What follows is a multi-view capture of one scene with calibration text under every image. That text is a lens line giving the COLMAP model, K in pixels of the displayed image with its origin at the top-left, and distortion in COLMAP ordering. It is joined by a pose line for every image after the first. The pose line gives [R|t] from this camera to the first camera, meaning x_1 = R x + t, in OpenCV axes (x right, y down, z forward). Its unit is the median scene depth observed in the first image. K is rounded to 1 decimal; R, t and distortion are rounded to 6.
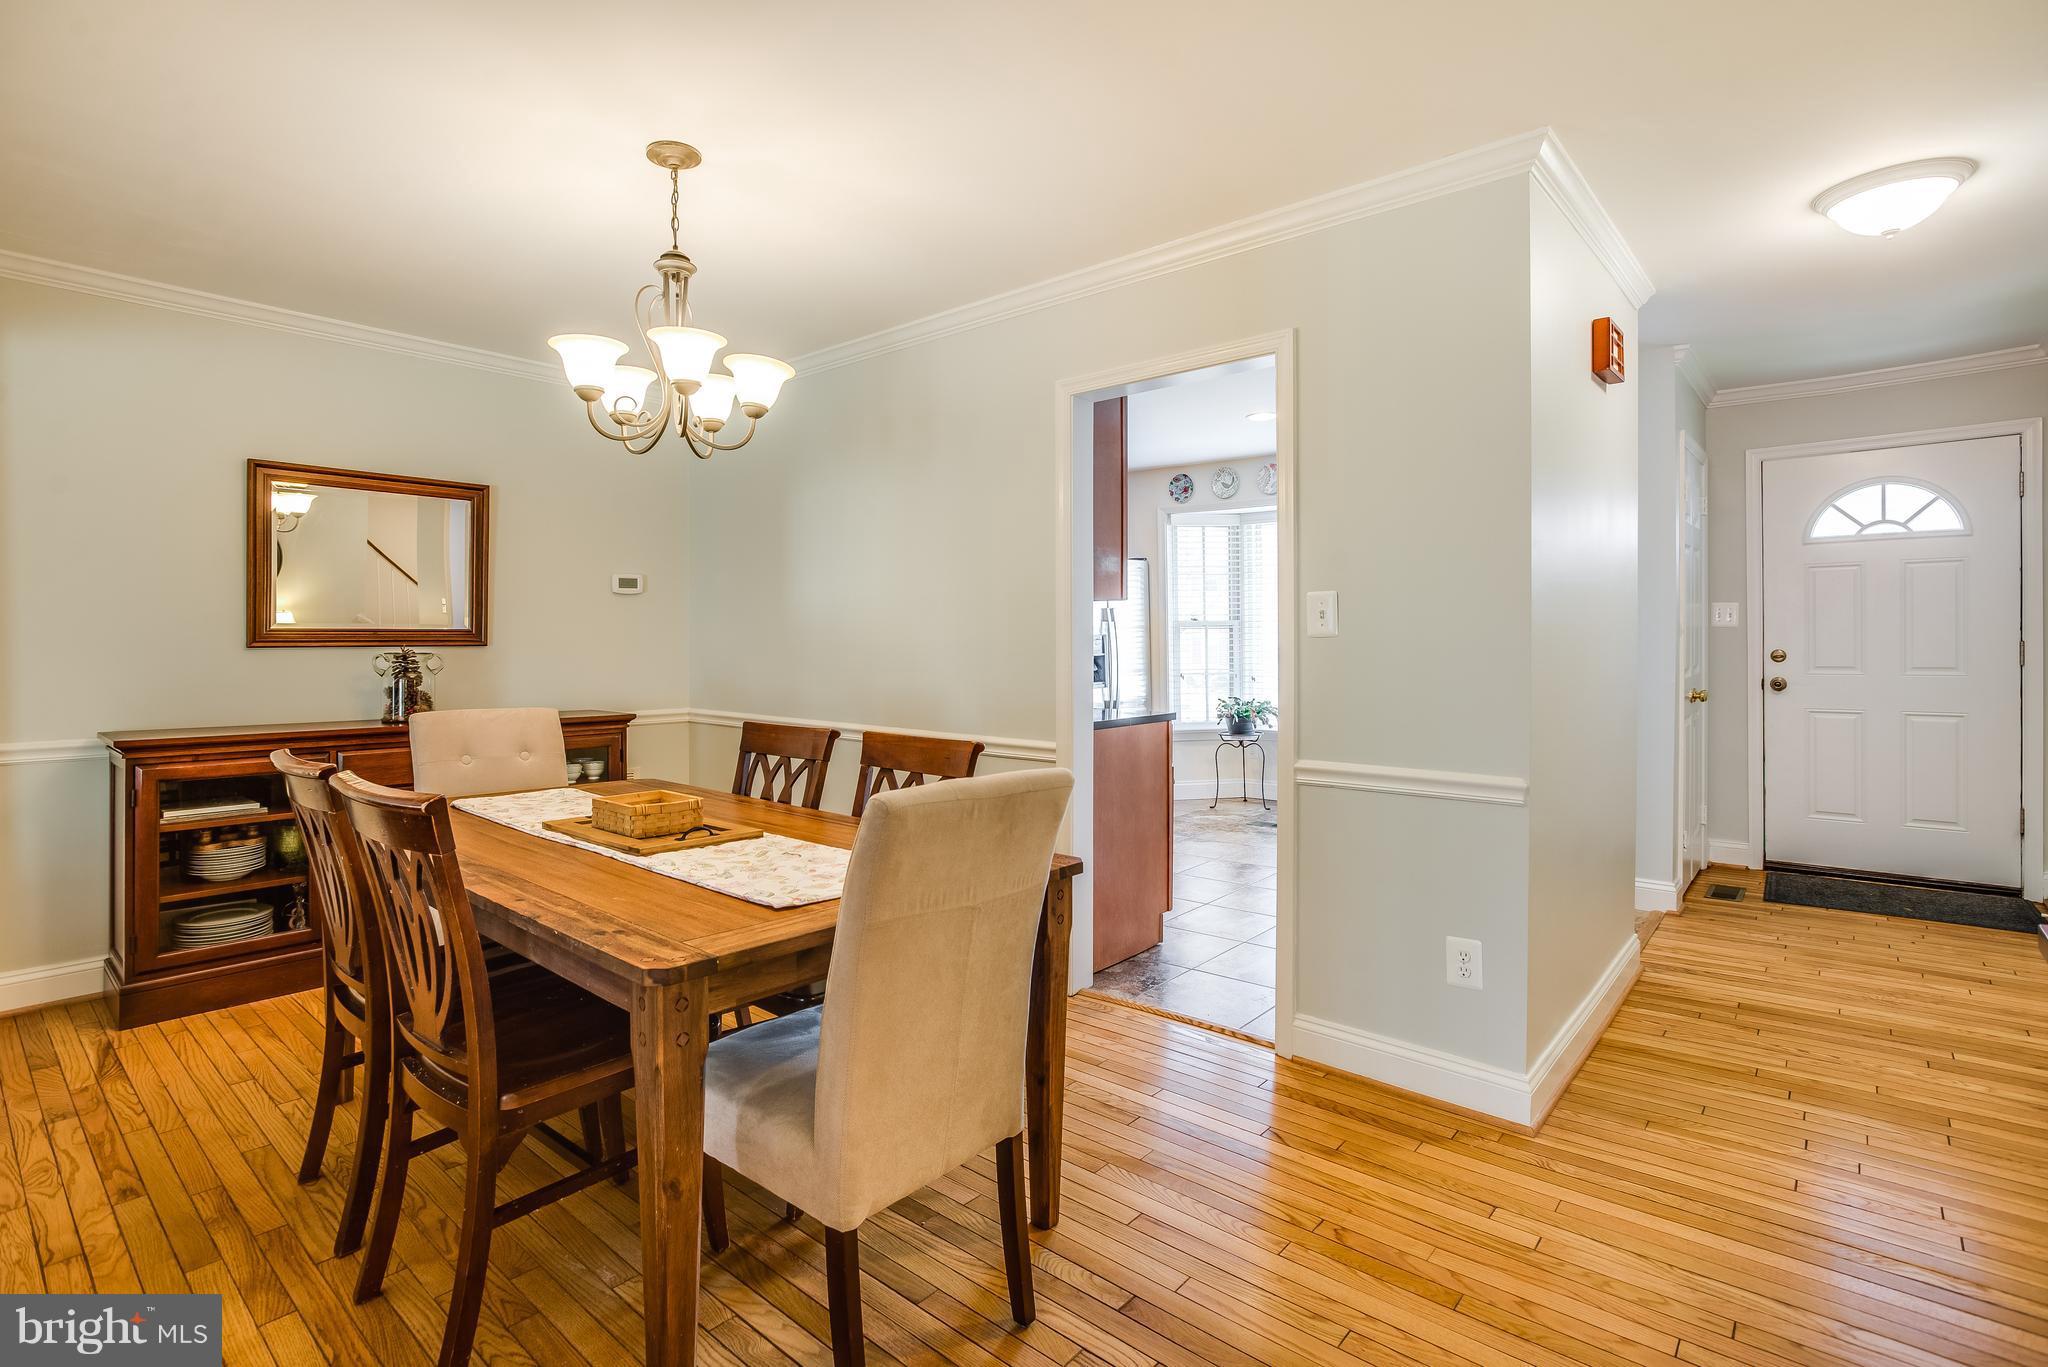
lens RADIAL K [[1083.7, 0, 1013.7], [0, 1083.7, 654.6], [0, 0, 1]] dist [-0.030505, 0.047444]
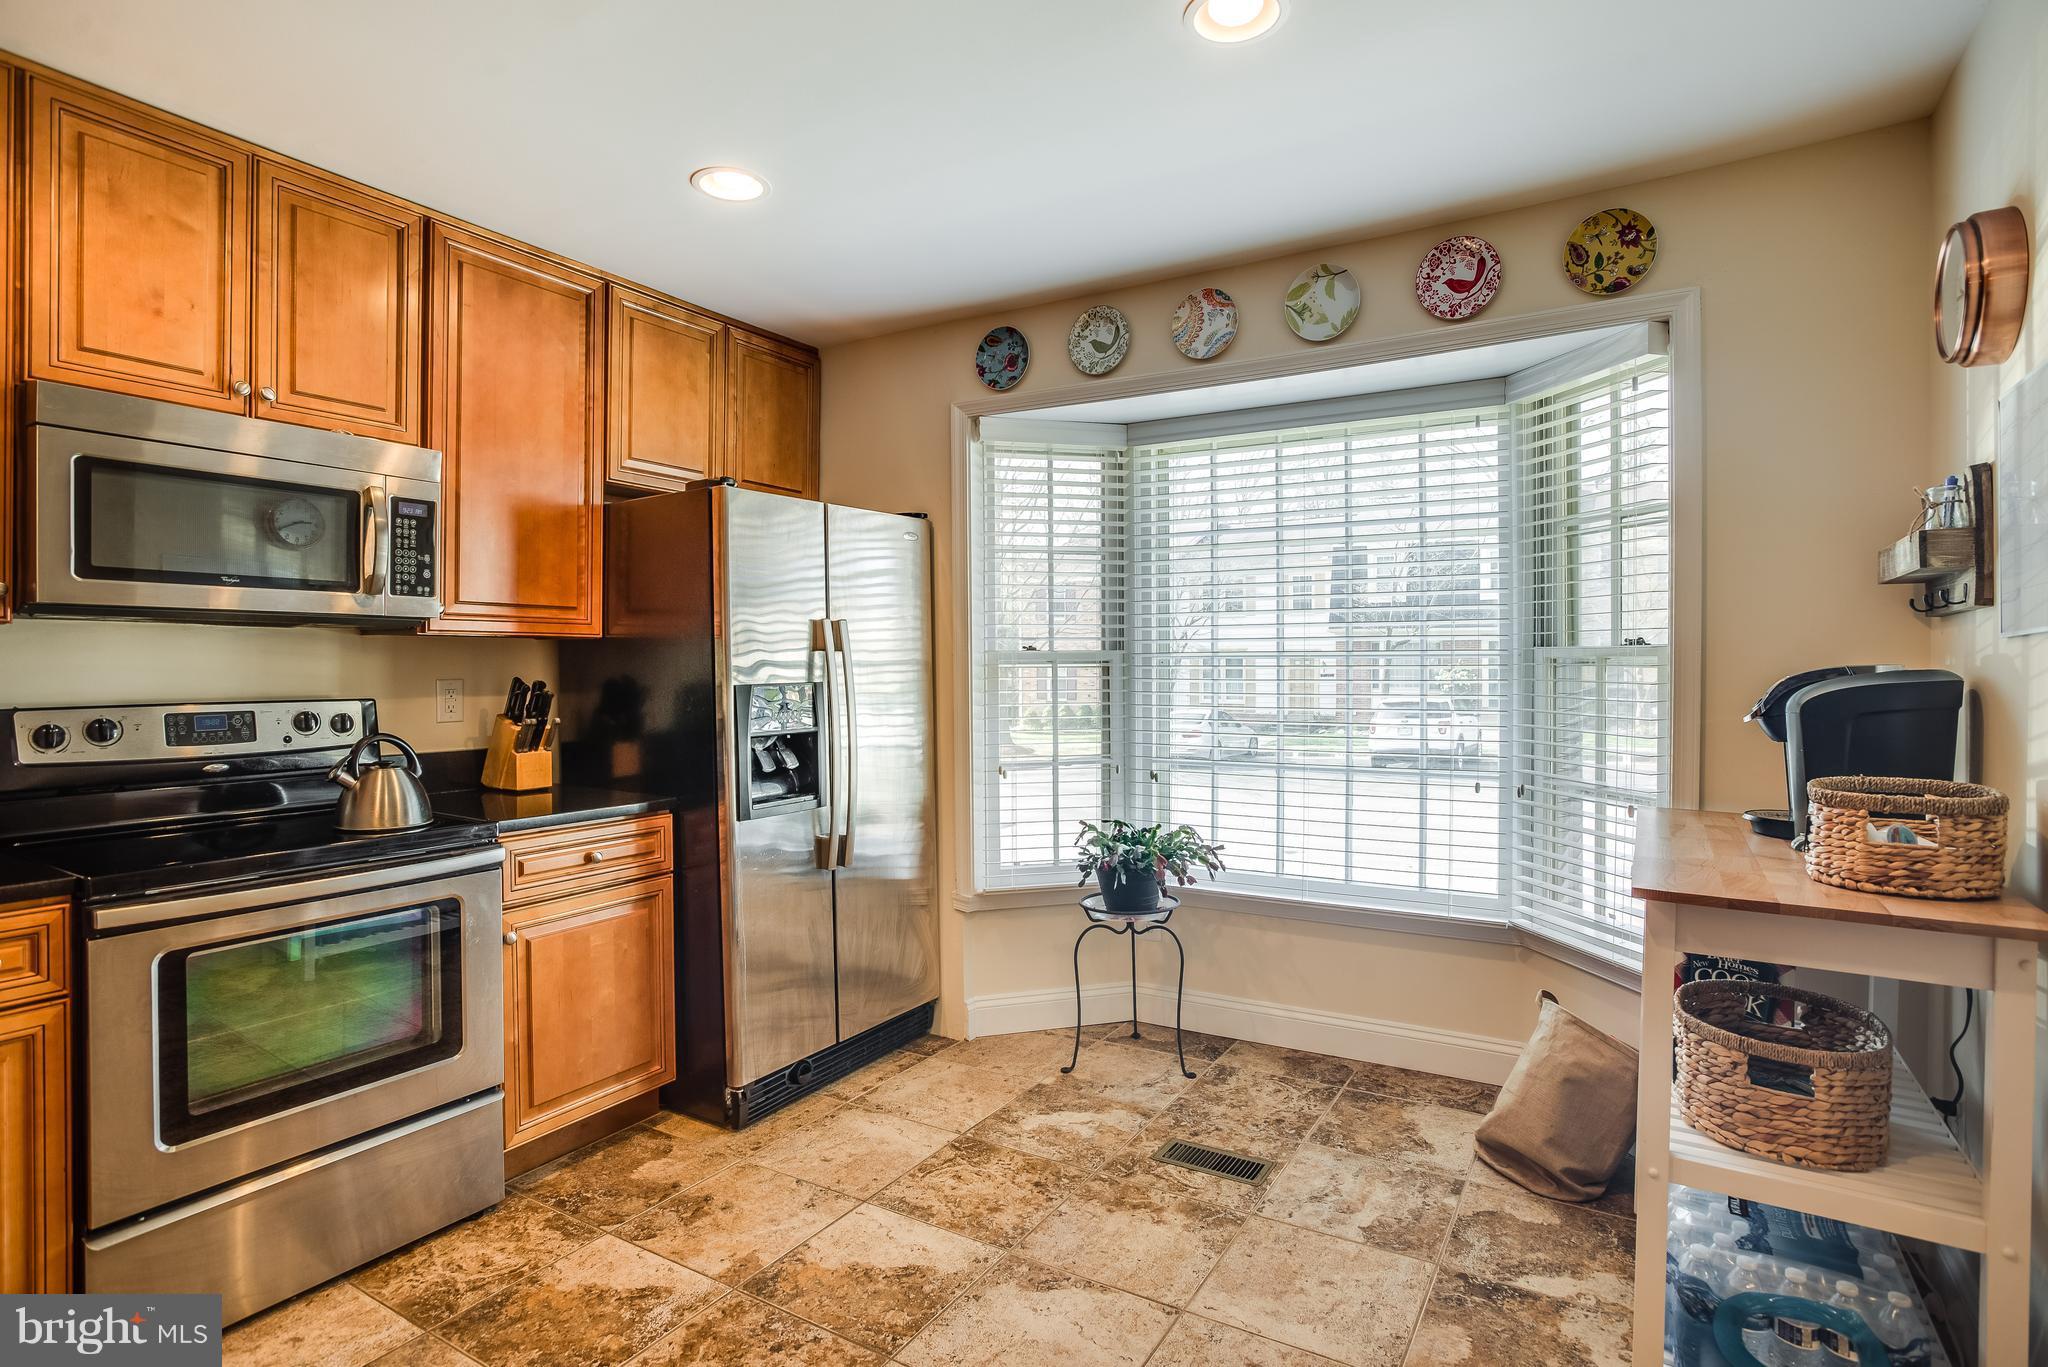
lens RADIAL K [[1083.7, 0, 1013.7], [0, 1083.7, 654.6], [0, 0, 1]] dist [-0.030505, 0.047444]
pose [[0.990298, 0.008748, 0.138686, 0.097824], [-0.006272, 0.999813, -0.018278, -0.021292], [-0.138820, 0.017231, 0.990168, 0.552723]]
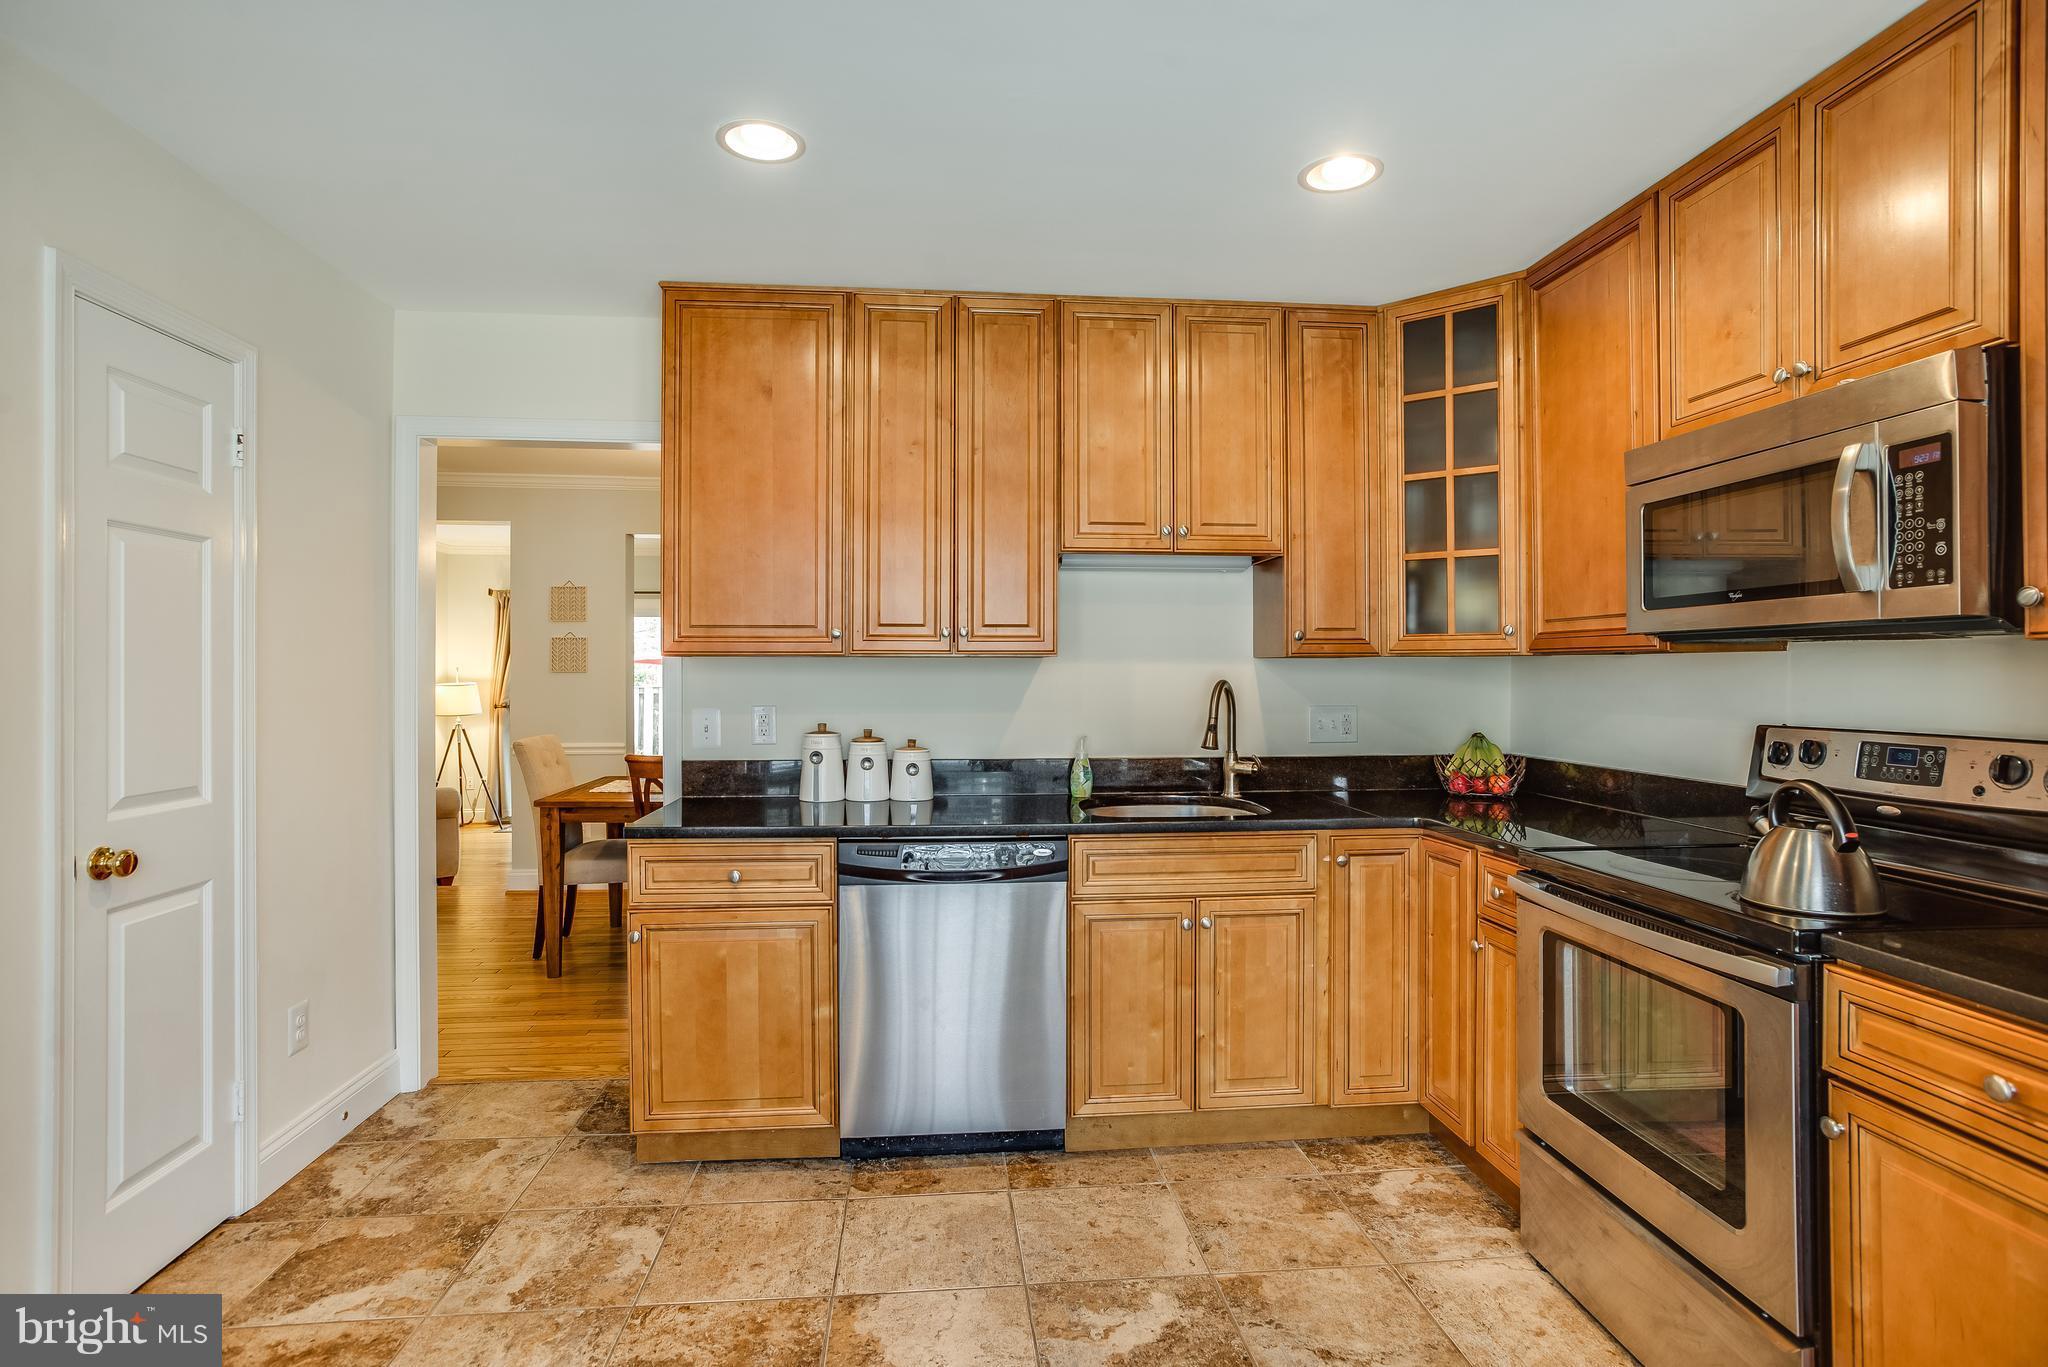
lens RADIAL K [[1083.7, 0, 1013.7], [0, 1083.7, 654.6], [0, 0, 1]] dist [-0.030505, 0.047444]
pose [[-0.715539, -0.003826, -0.698562, 0.249985], [0.000978, 0.999979, -0.006478, -0.029092], [0.698572, -0.005318, -0.715520, 0.941296]]
